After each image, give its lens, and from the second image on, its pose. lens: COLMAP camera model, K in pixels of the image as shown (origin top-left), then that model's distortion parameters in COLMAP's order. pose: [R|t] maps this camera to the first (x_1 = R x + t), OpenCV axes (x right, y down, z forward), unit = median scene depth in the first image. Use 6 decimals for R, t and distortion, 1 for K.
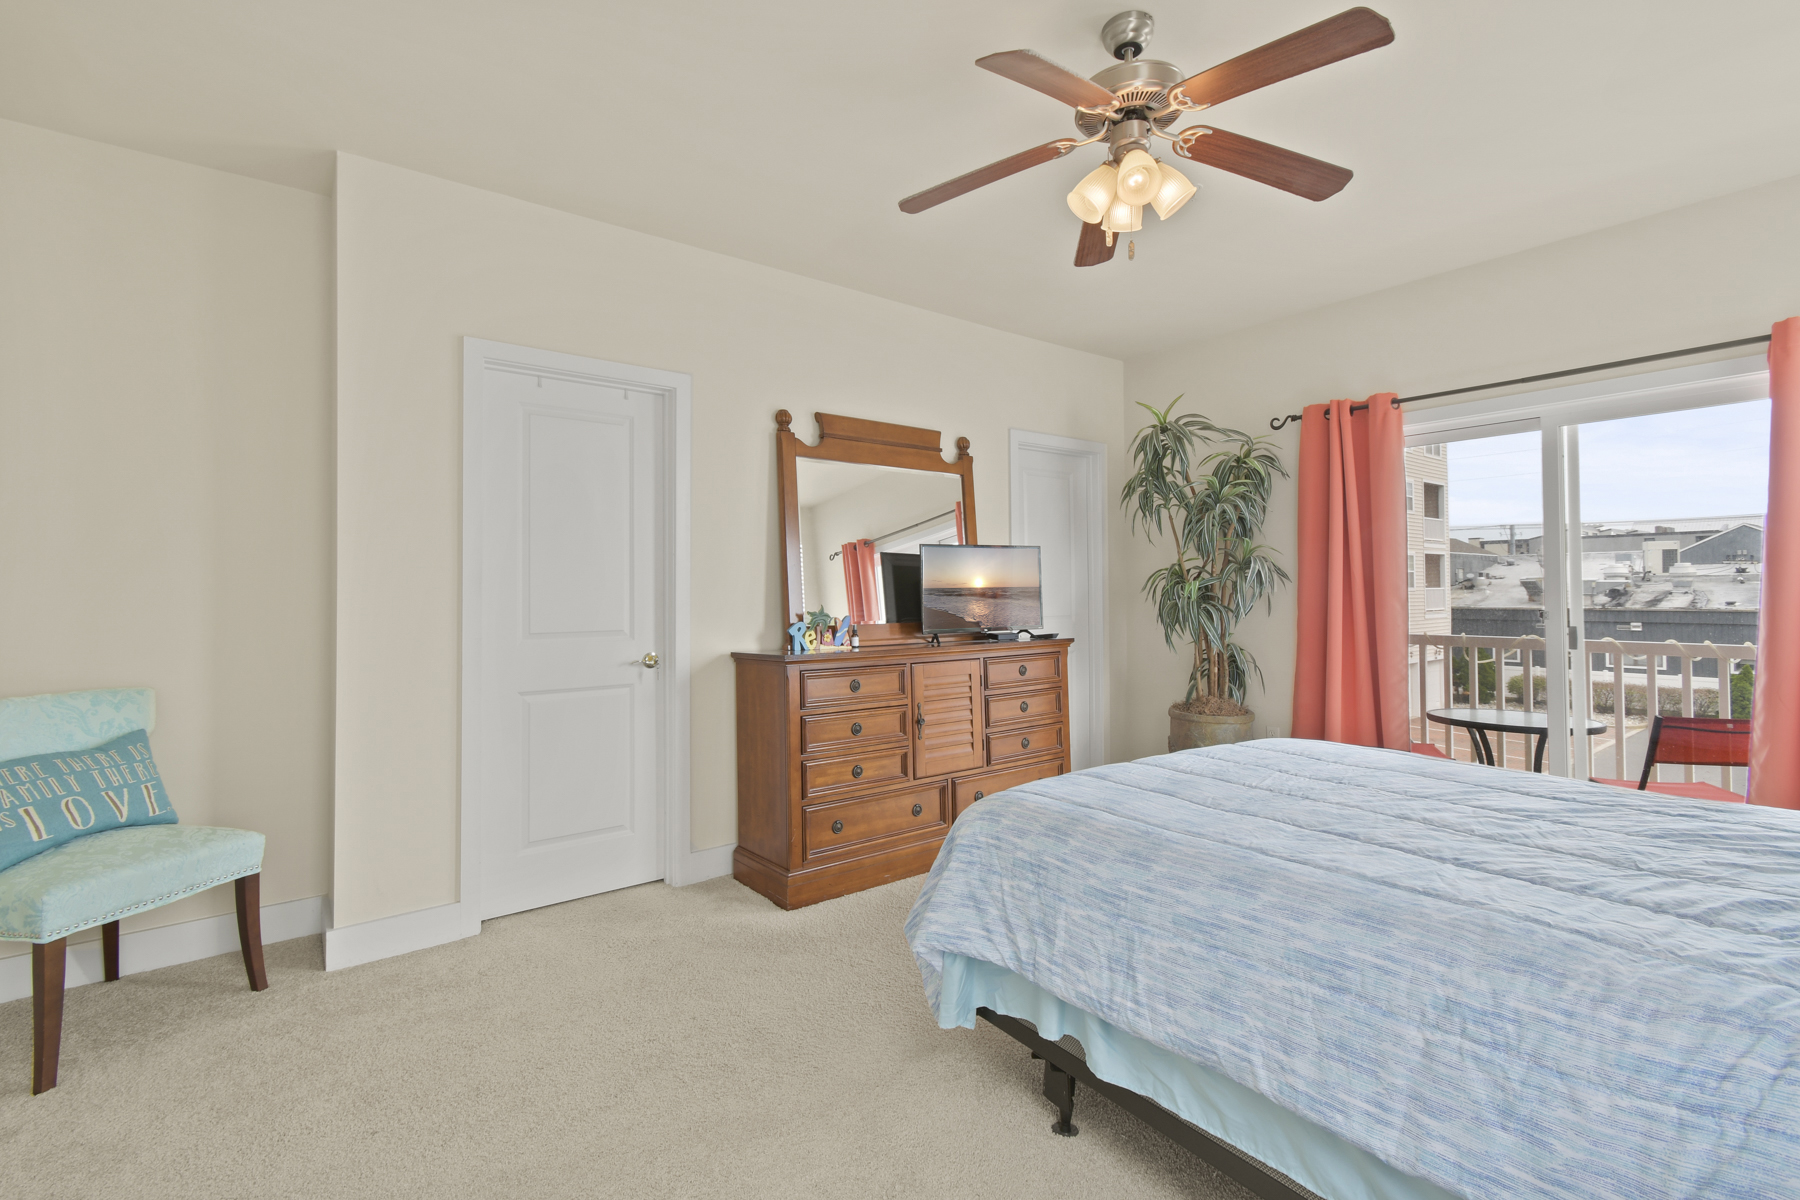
lens RADIAL K [[810.7, 0, 901.4], [0, 810.7, 577.1], [0, 0, 1]] dist [0.002632, 0.000277]
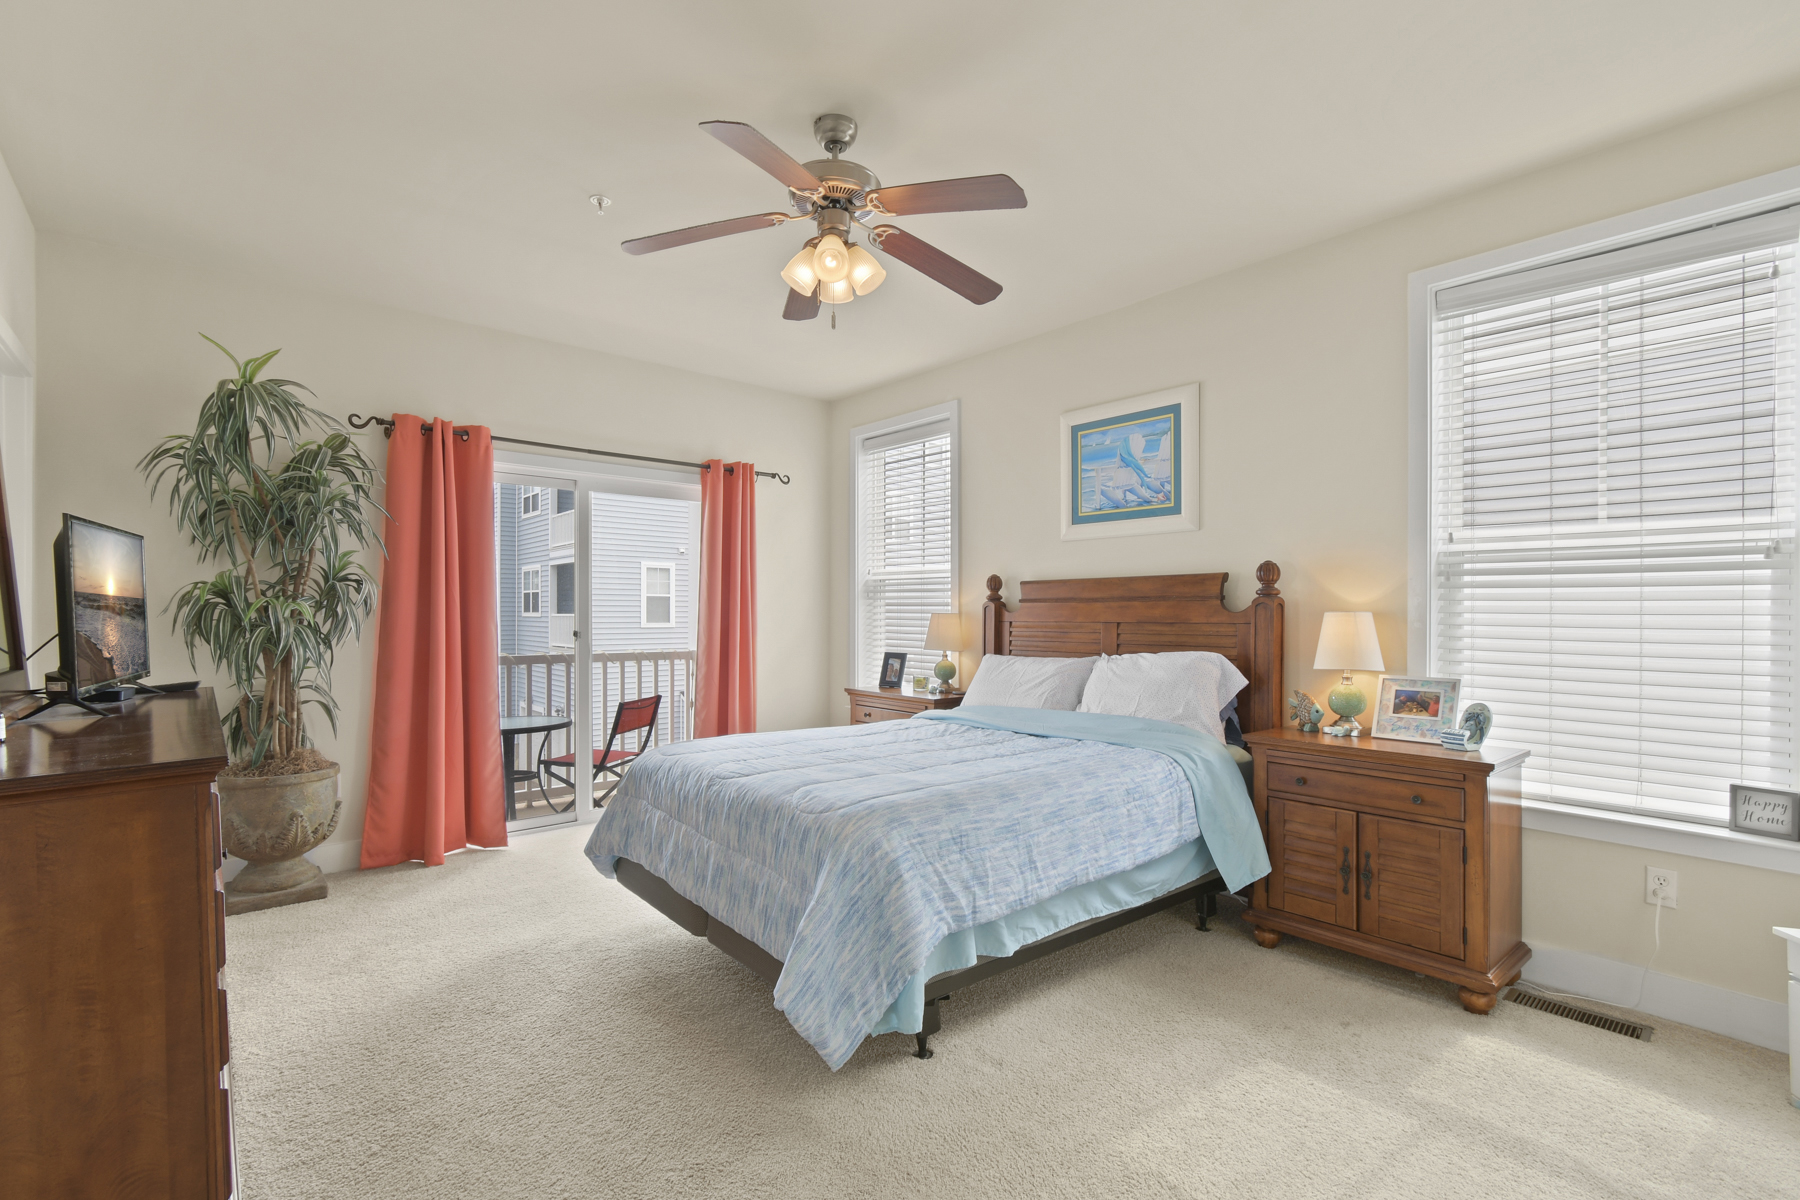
lens RADIAL K [[828.9, 0, 892.6], [0, 828.9, 574.3], [0, 0, 1]] dist [0.012232, 0.000902]
pose [[-0.058109, 0.046769, 0.997214, -0.894406], [-0.025240, 0.998514, -0.048300, 0.007477], [-0.997991, -0.027976, -0.056843, 0.929667]]
